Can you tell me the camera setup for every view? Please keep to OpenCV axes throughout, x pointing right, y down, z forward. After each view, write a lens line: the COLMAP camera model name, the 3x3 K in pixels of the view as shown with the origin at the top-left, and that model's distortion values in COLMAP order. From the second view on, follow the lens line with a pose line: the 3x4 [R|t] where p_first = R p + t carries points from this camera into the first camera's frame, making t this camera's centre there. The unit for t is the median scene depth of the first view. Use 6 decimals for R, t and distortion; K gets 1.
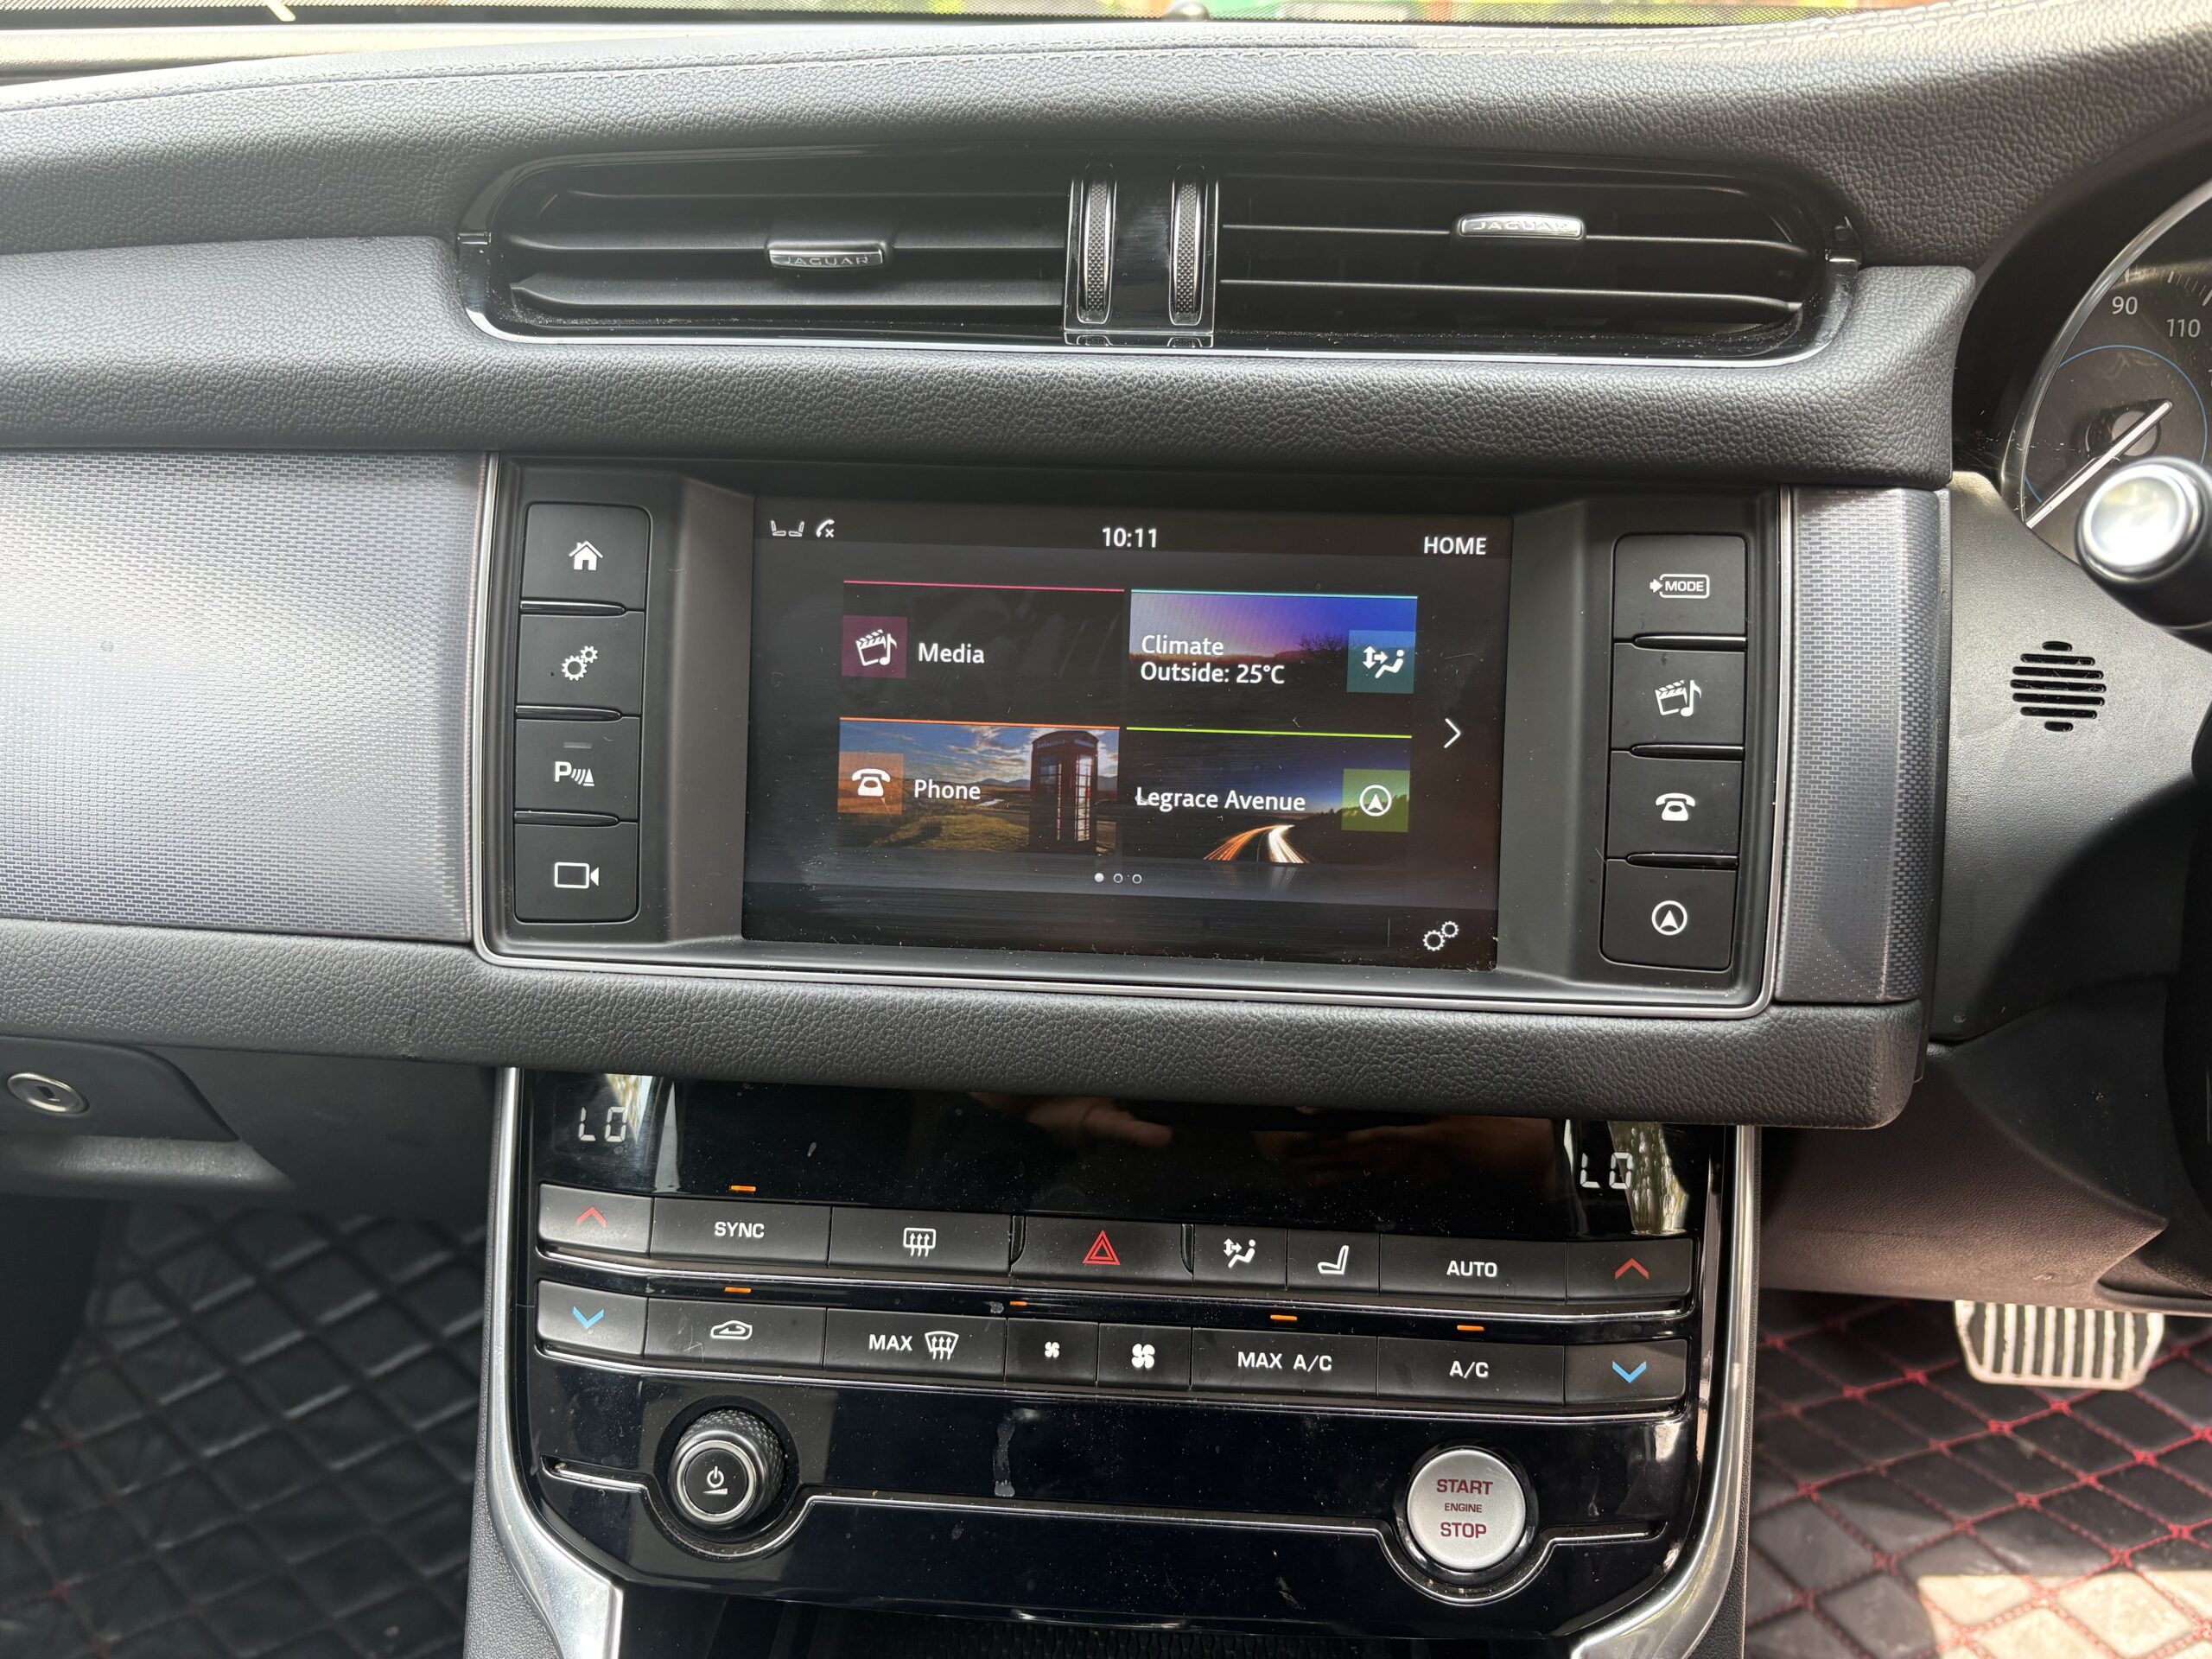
lens RADIAL K [[1730.8, 0, 1102.6], [0, 1730.8, 835.4], [0, 0, 1]] dist [0.018510, -0.035185]
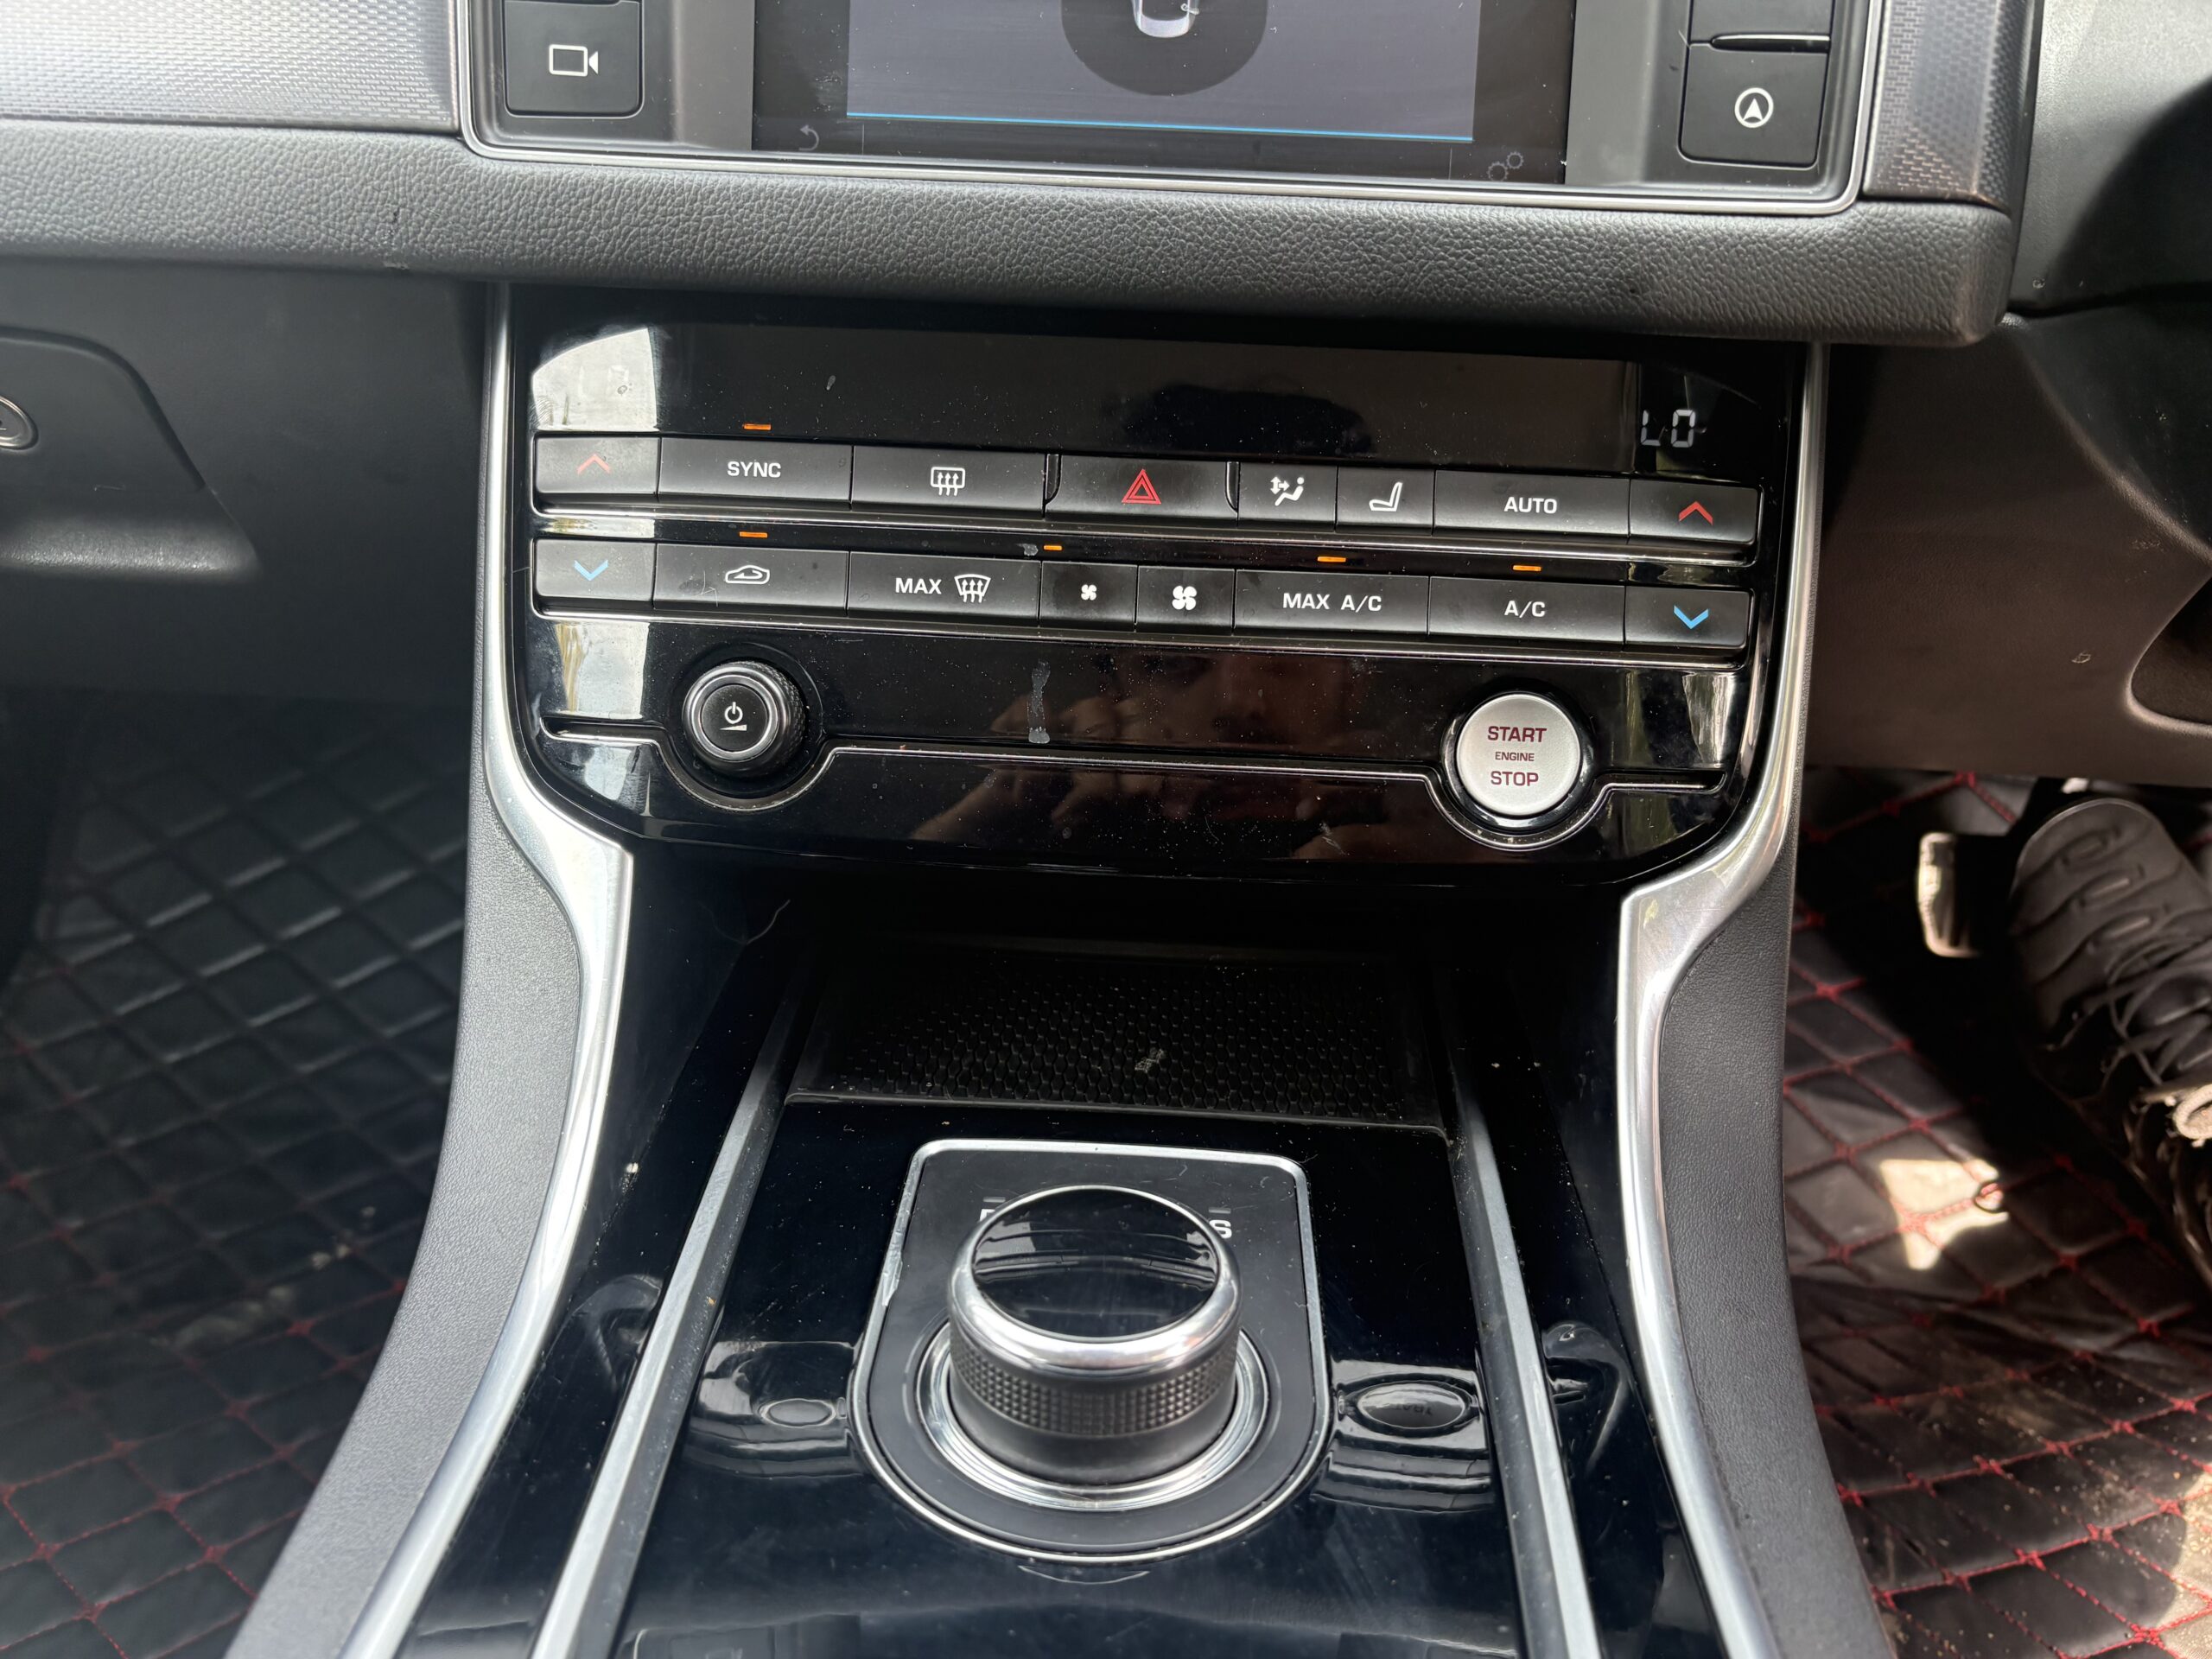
lens RADIAL K [[1726.9, 0, 1119.6], [0, 1726.9, 836.5], [0, 0, 1]] dist [0.045198, -0.083699]
pose [[0.999283, 0.006676, 0.037276, -0.046579], [-0.009666, 0.996698, 0.080625, 0.353931], [-0.036614, -0.080927, 0.996047, 0.044339]]
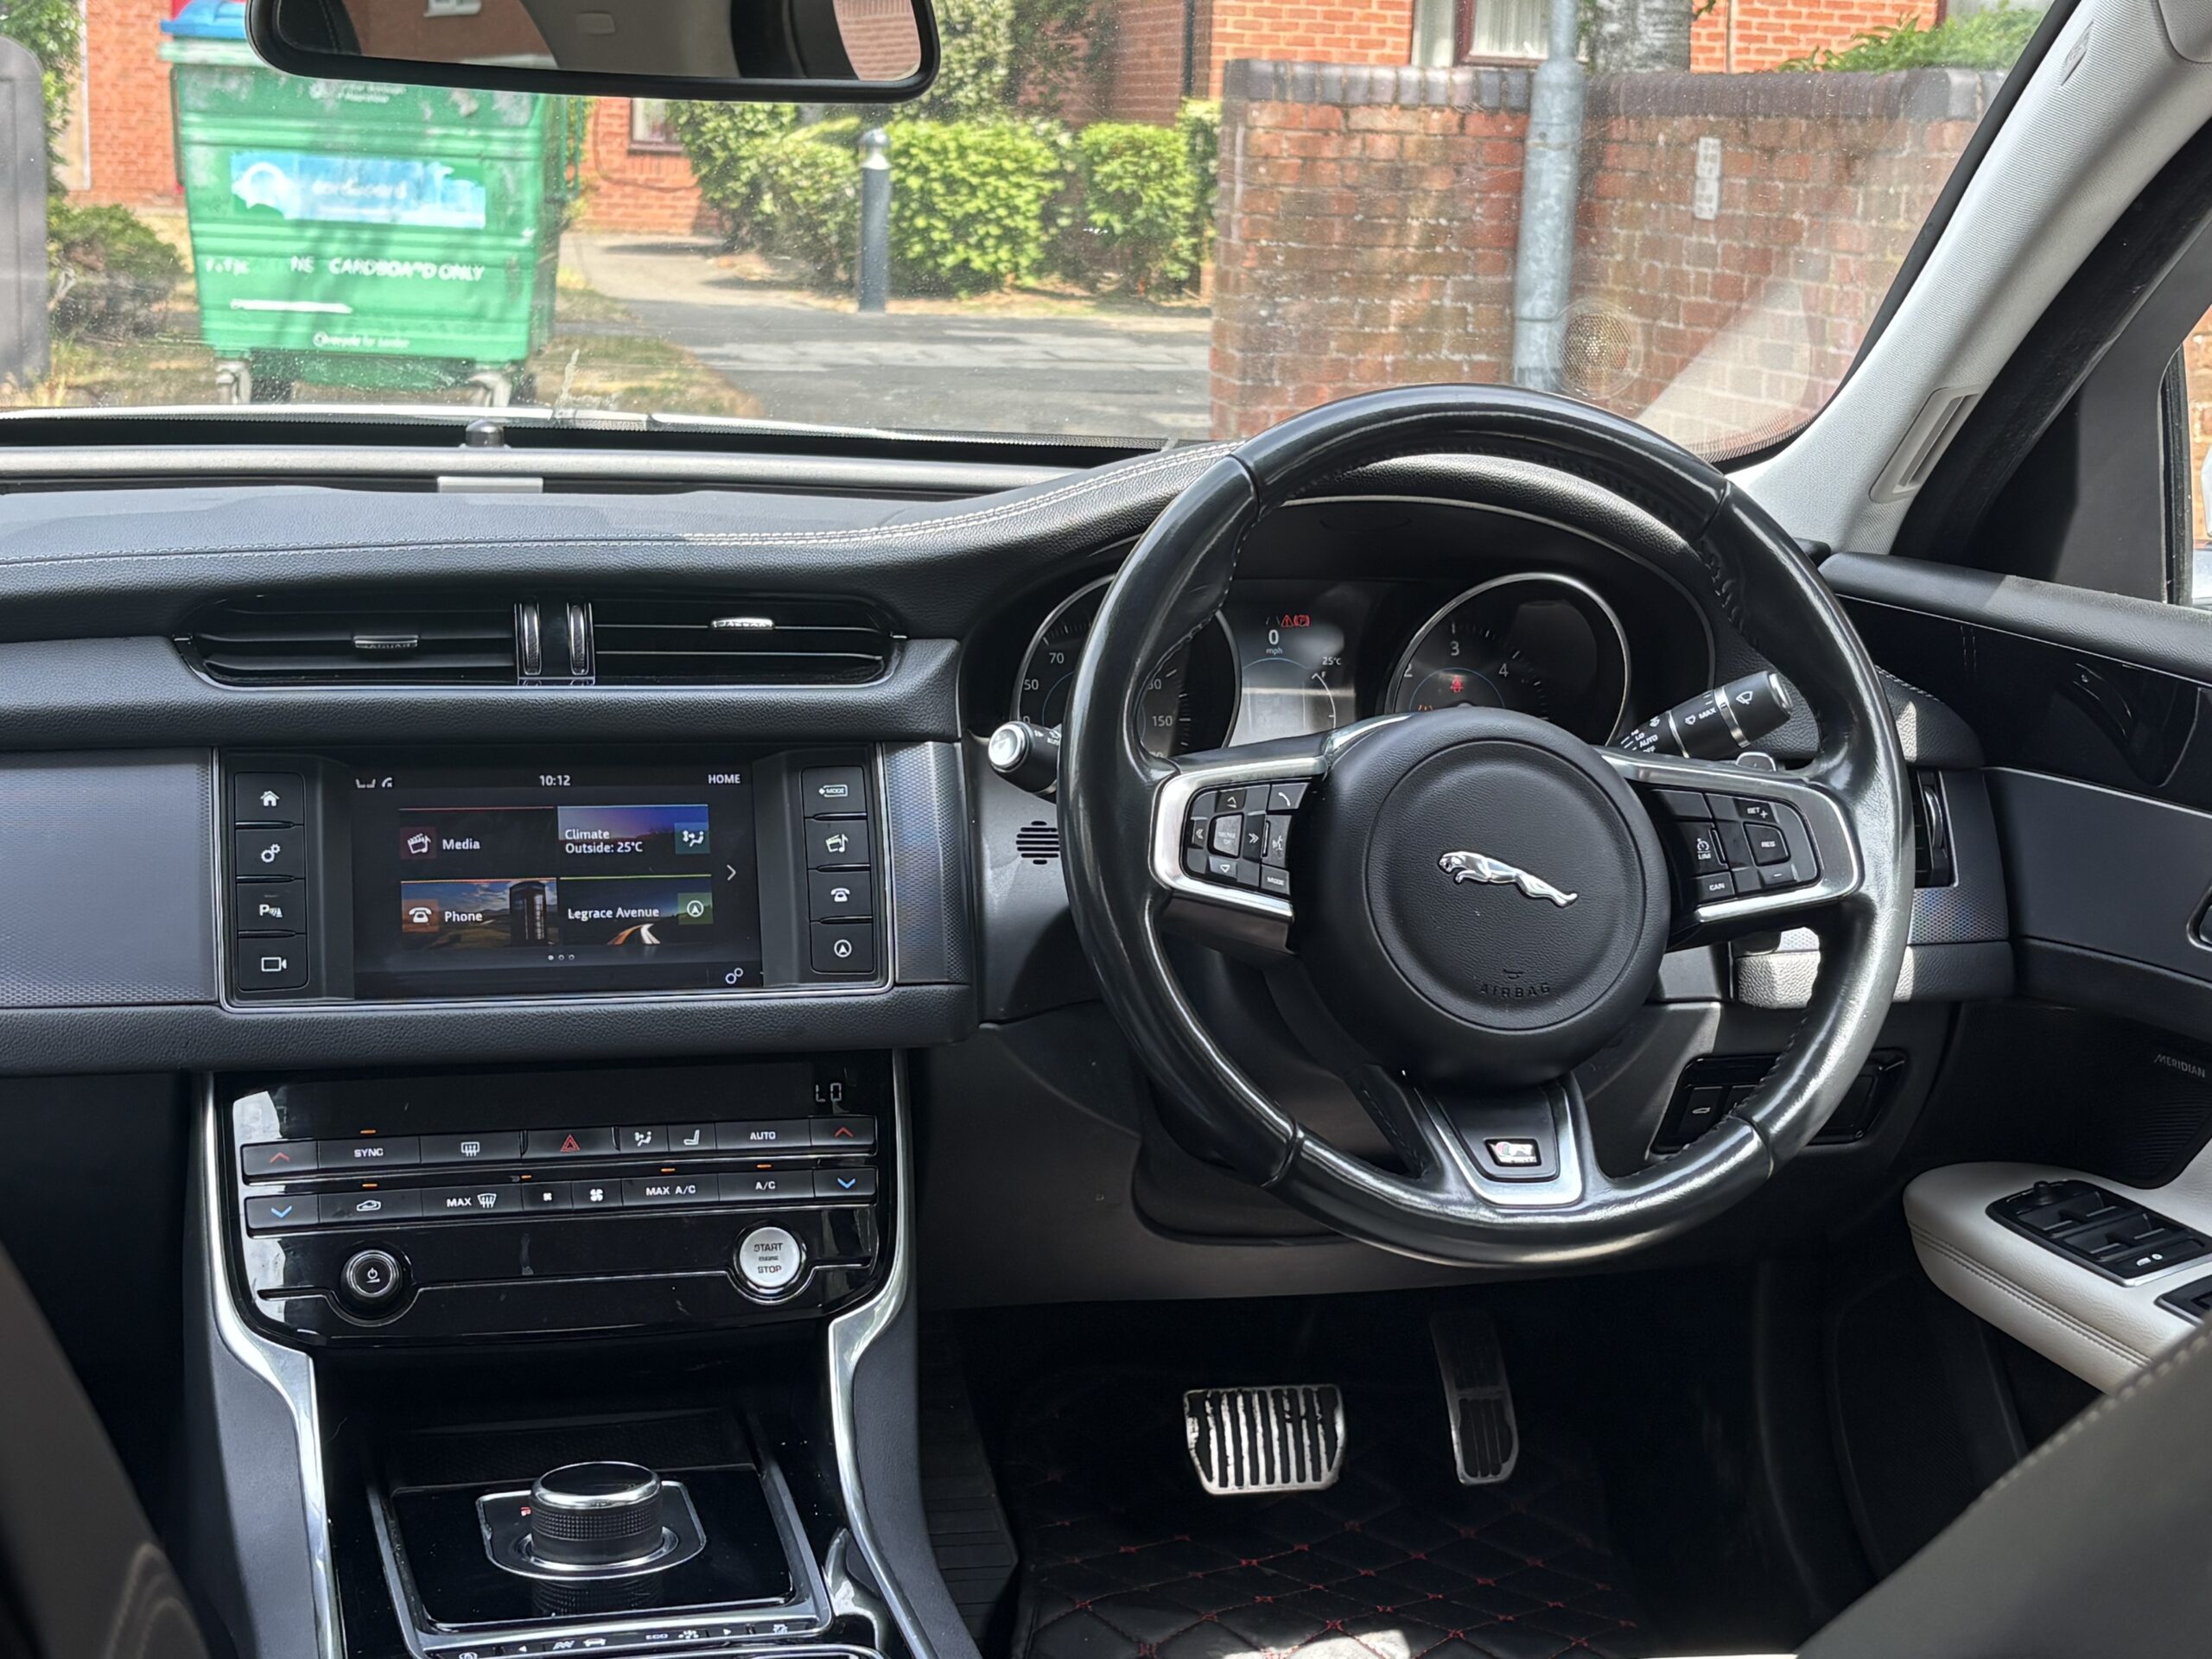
lens RADIAL K [[3309.3, 0, 1094.3], [0, 3309.3, 825.5], [0, 0, 1]] dist [0.237020, -0.817602]
pose [[0.950835, -0.039002, 0.307232, -0.565098], [0.105430, 0.973549, -0.202700, 0.703357], [-0.291199, 0.225126, 0.929796, -2.654110]]
